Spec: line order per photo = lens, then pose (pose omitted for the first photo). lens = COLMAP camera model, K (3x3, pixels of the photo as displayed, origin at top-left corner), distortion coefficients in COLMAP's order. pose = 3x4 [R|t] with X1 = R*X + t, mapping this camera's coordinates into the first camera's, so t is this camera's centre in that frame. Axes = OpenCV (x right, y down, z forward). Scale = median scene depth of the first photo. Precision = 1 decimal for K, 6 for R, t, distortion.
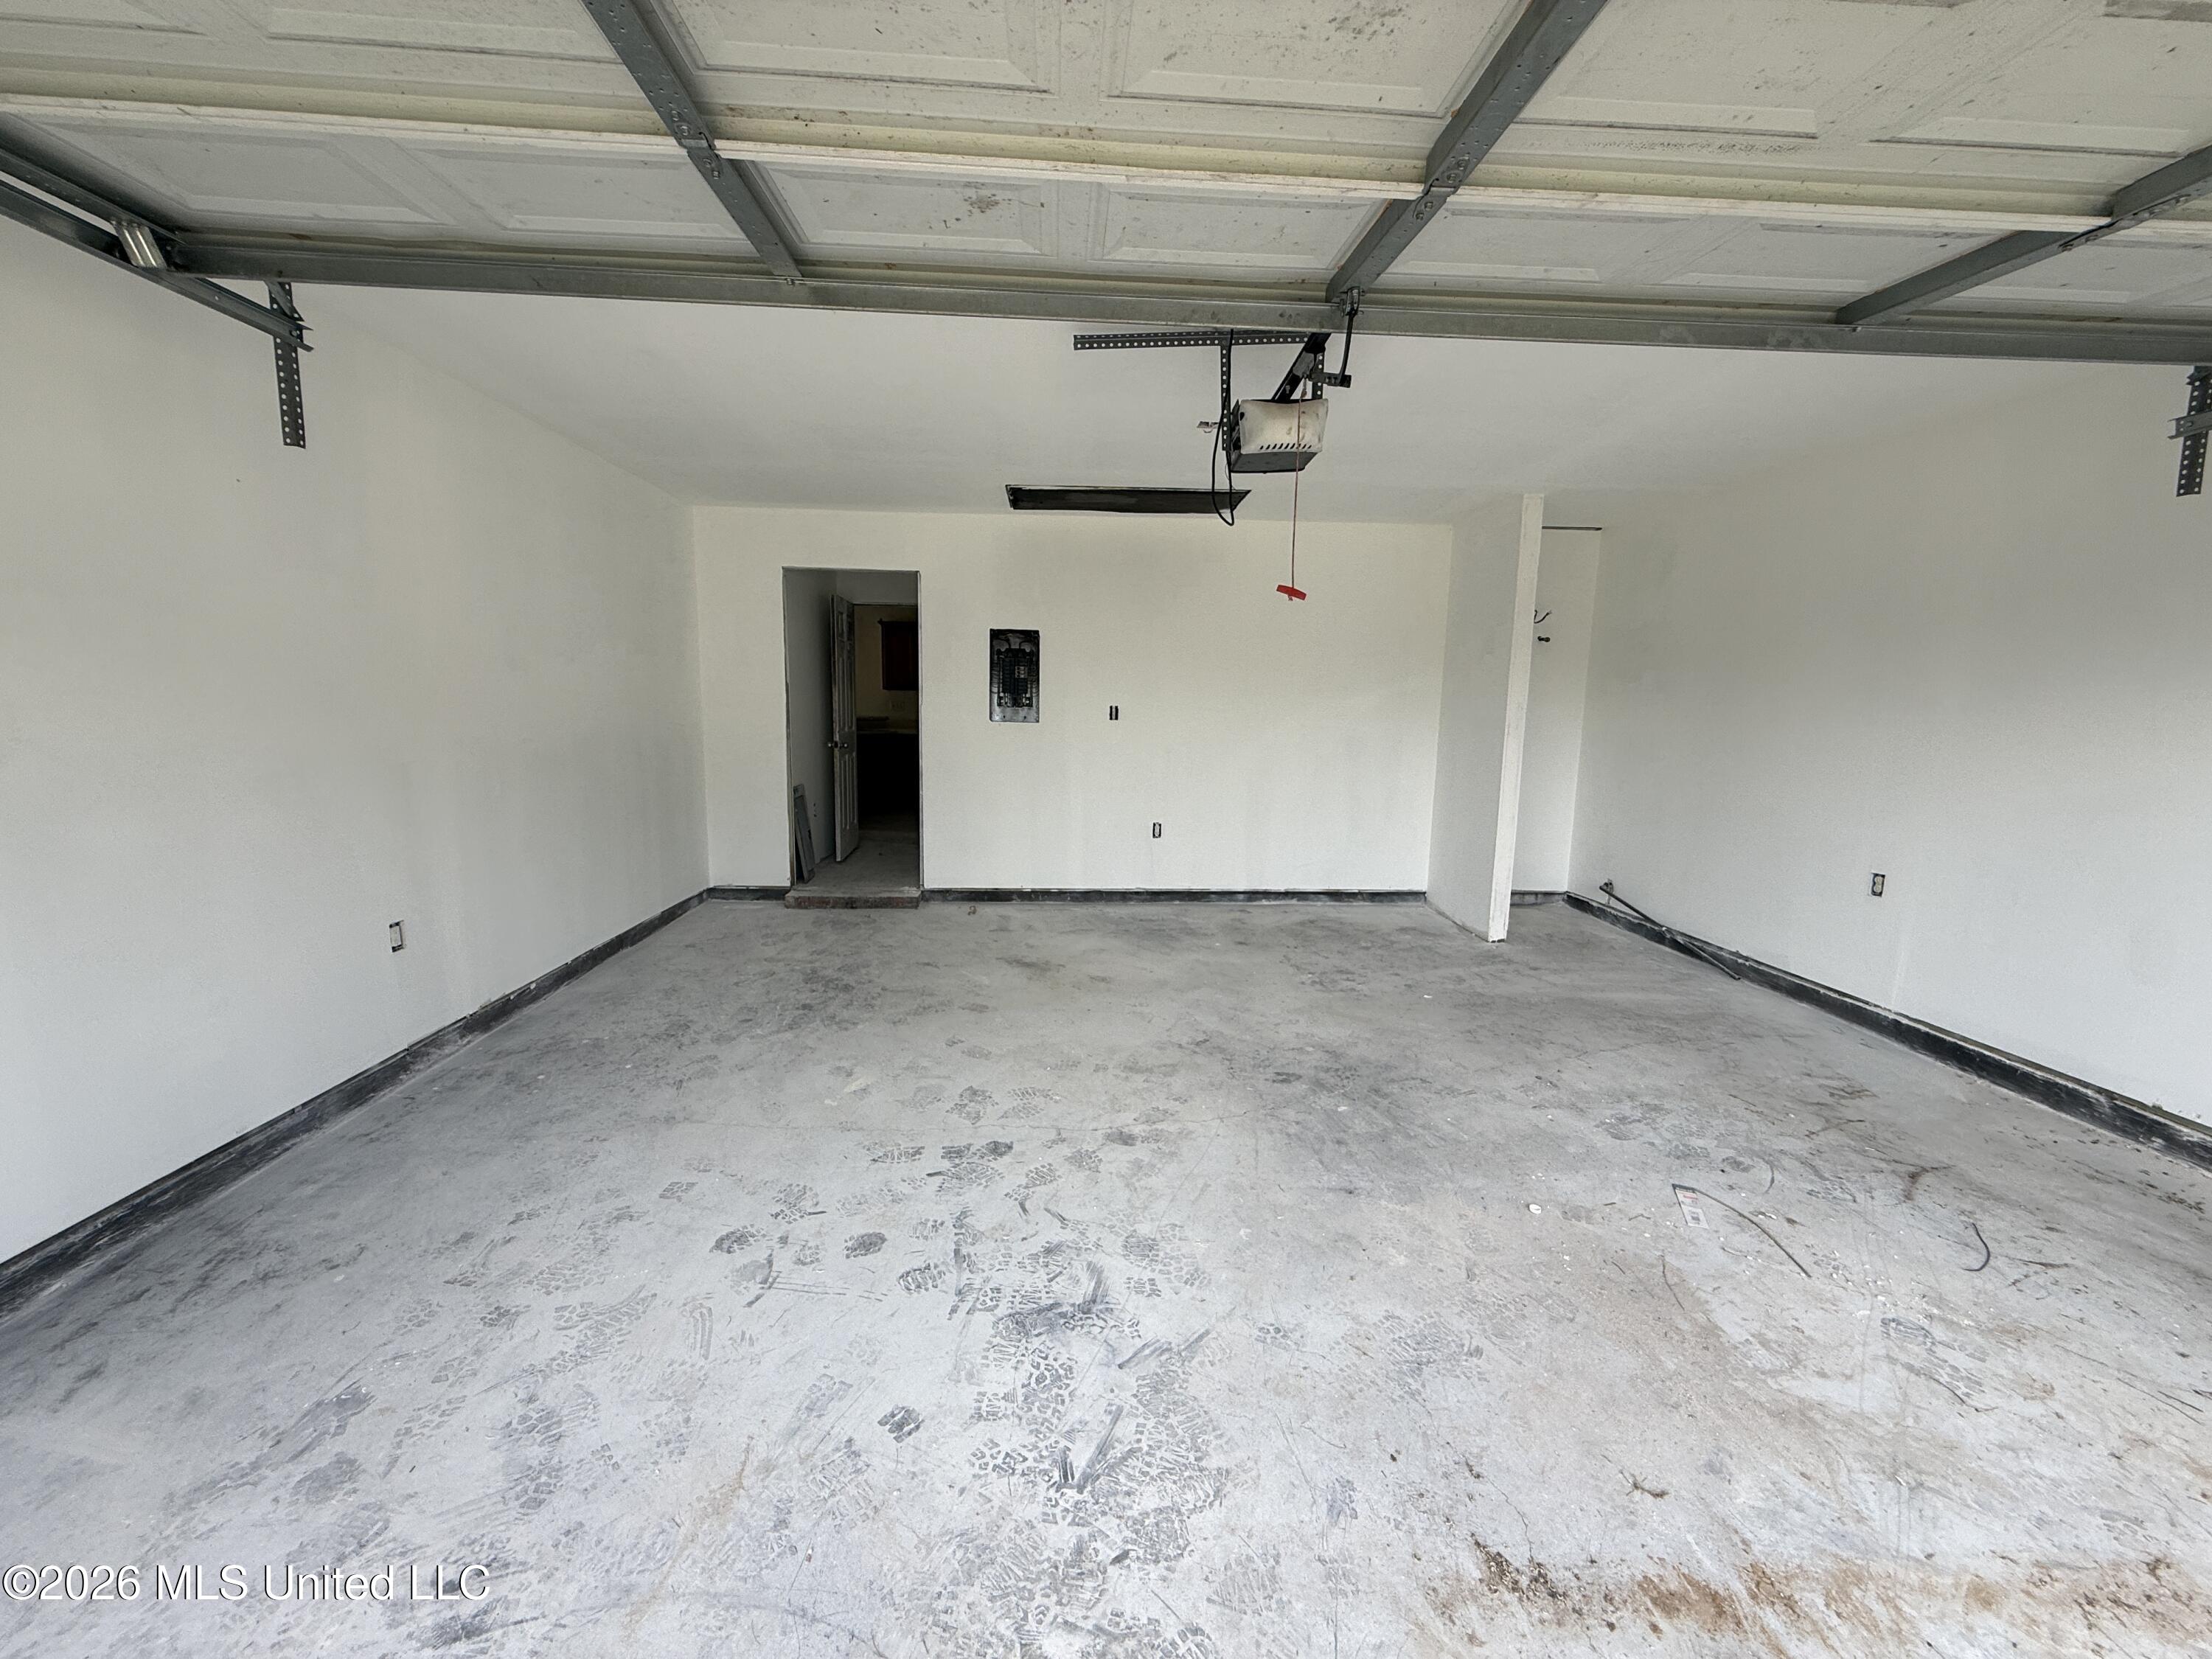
lens RADIAL K [[878.2, 0, 1097.7], [0, 878.2, 829.9], [0, 0, 1]] dist [-0.000067, 0.000545]
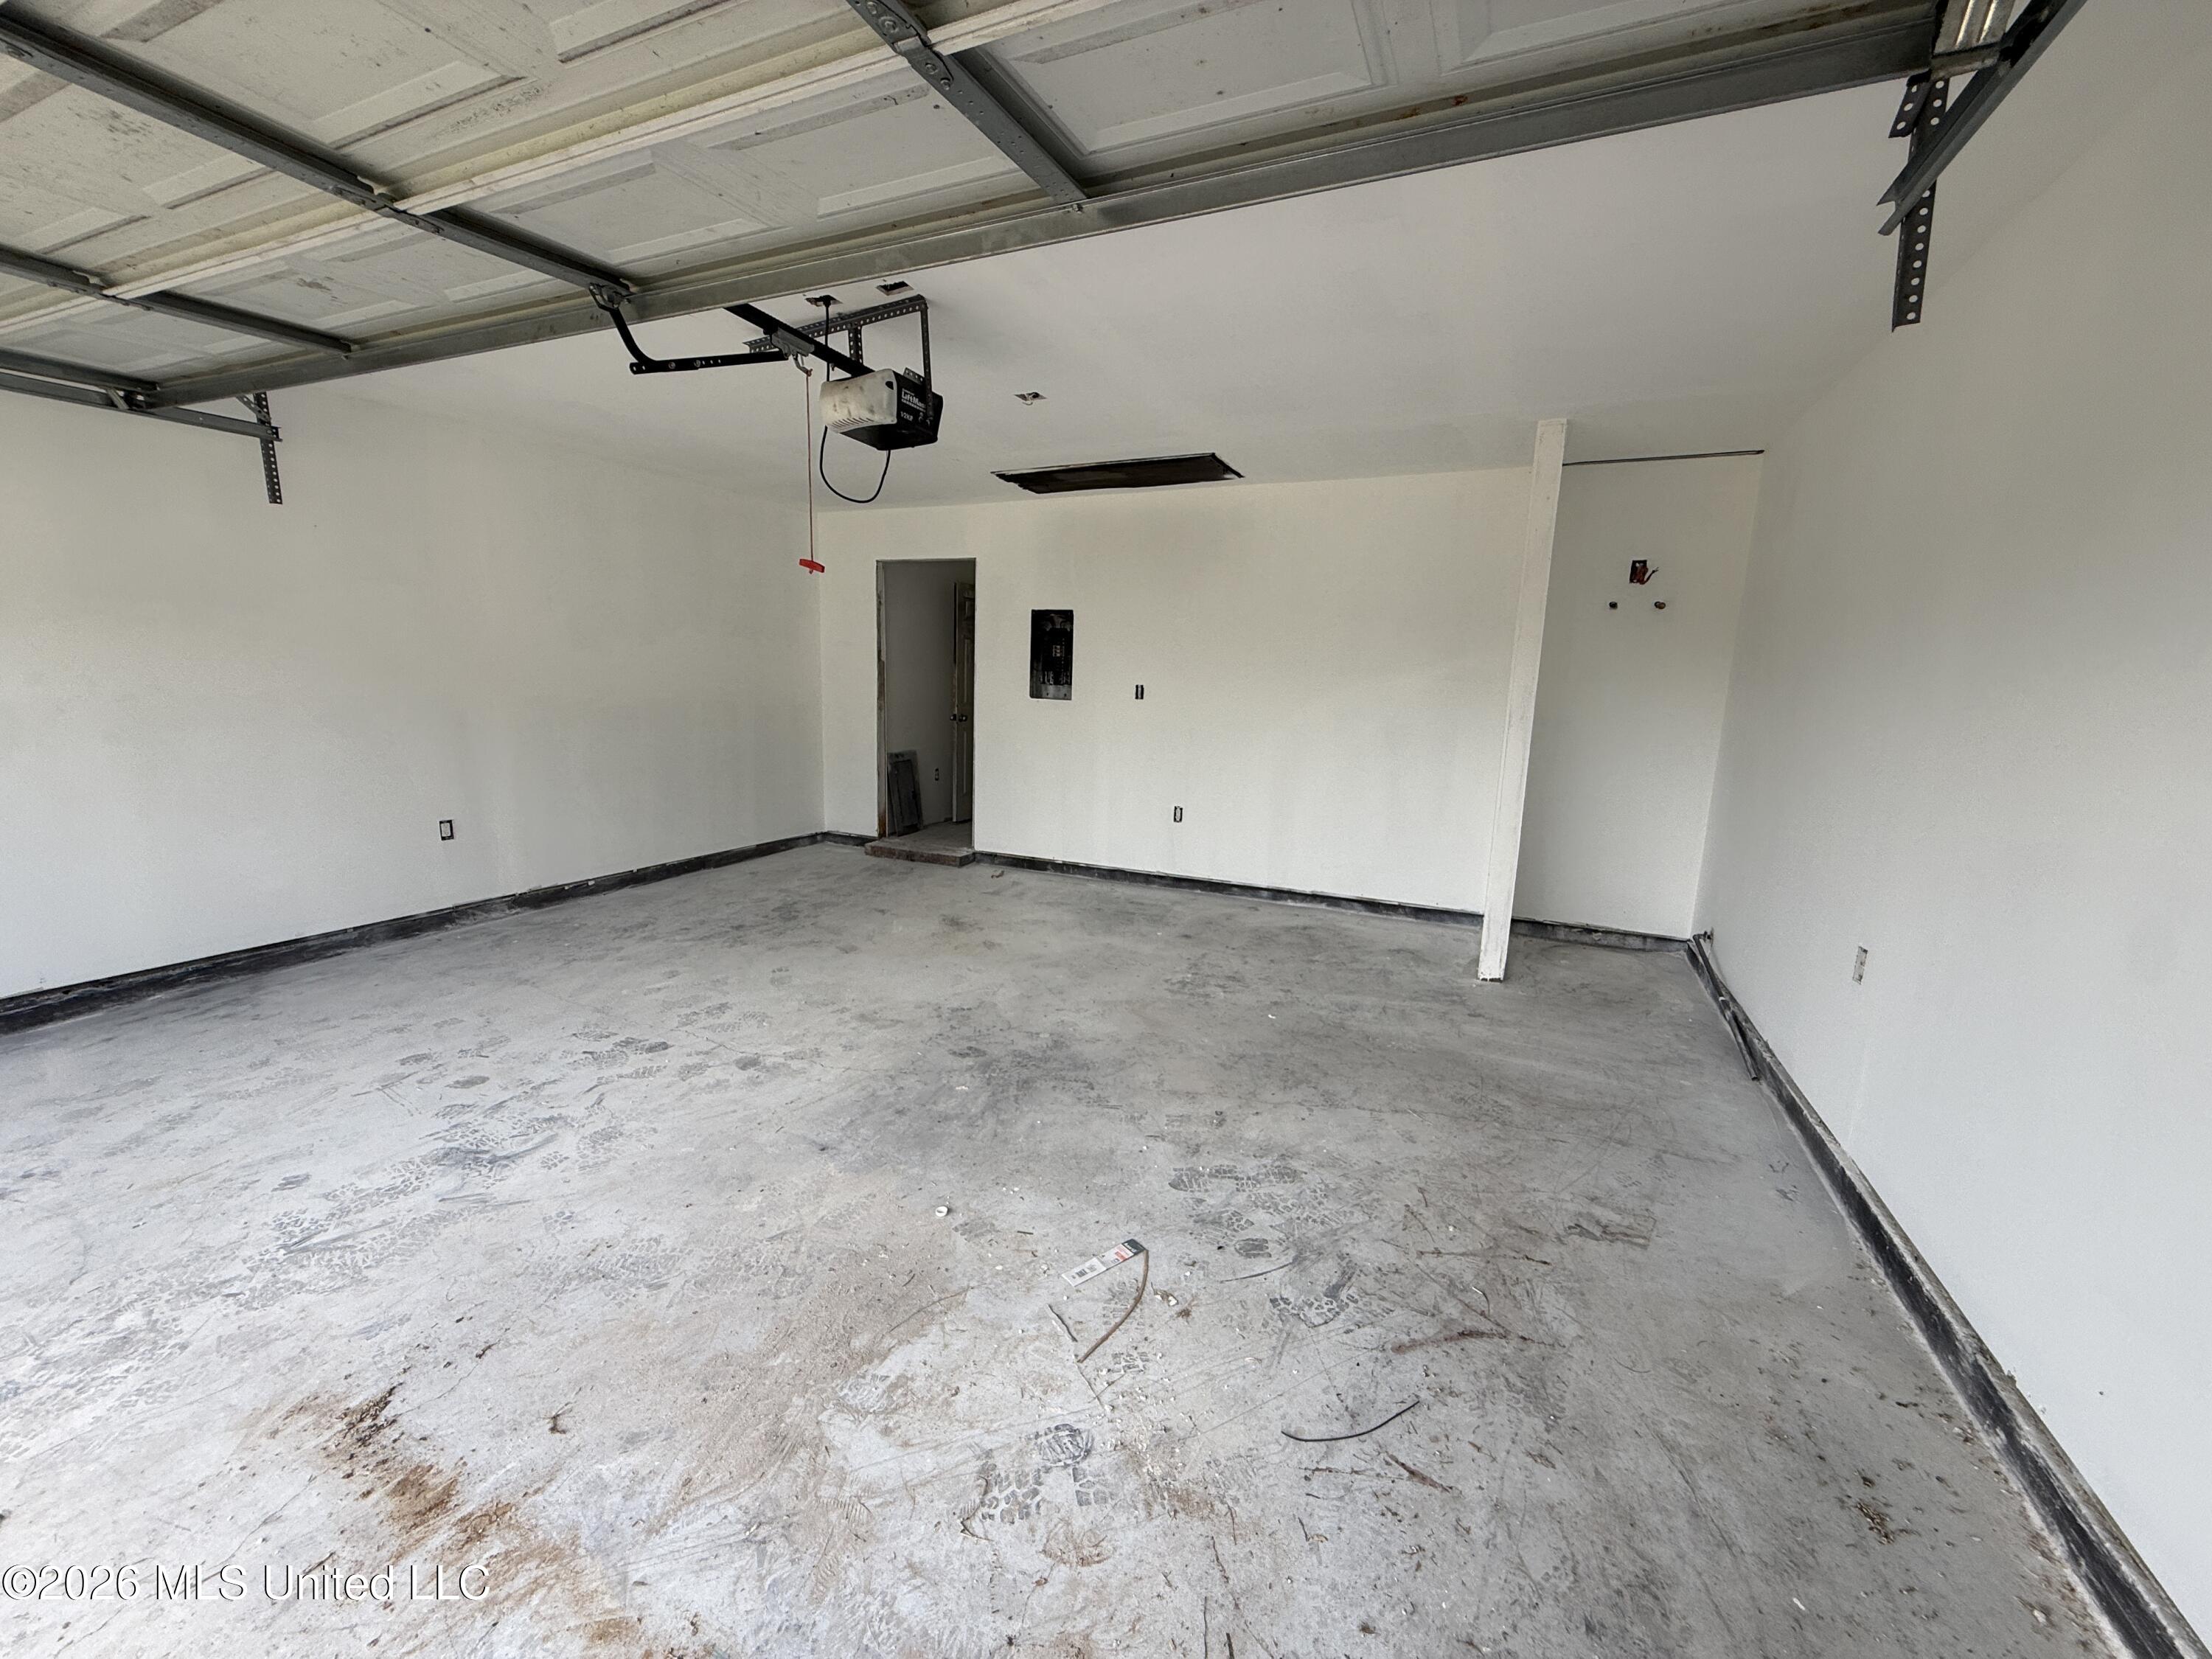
lens RADIAL K [[878.2, 0, 1097.7], [0, 878.2, 829.9], [0, 0, 1]] dist [-0.000067, 0.000545]
pose [[0.887782, 0.088373, -0.451701, 0.866585], [-0.080969, 0.996076, 0.035739, -0.020100], [0.453087, 0.004846, 0.891453, 0.194456]]
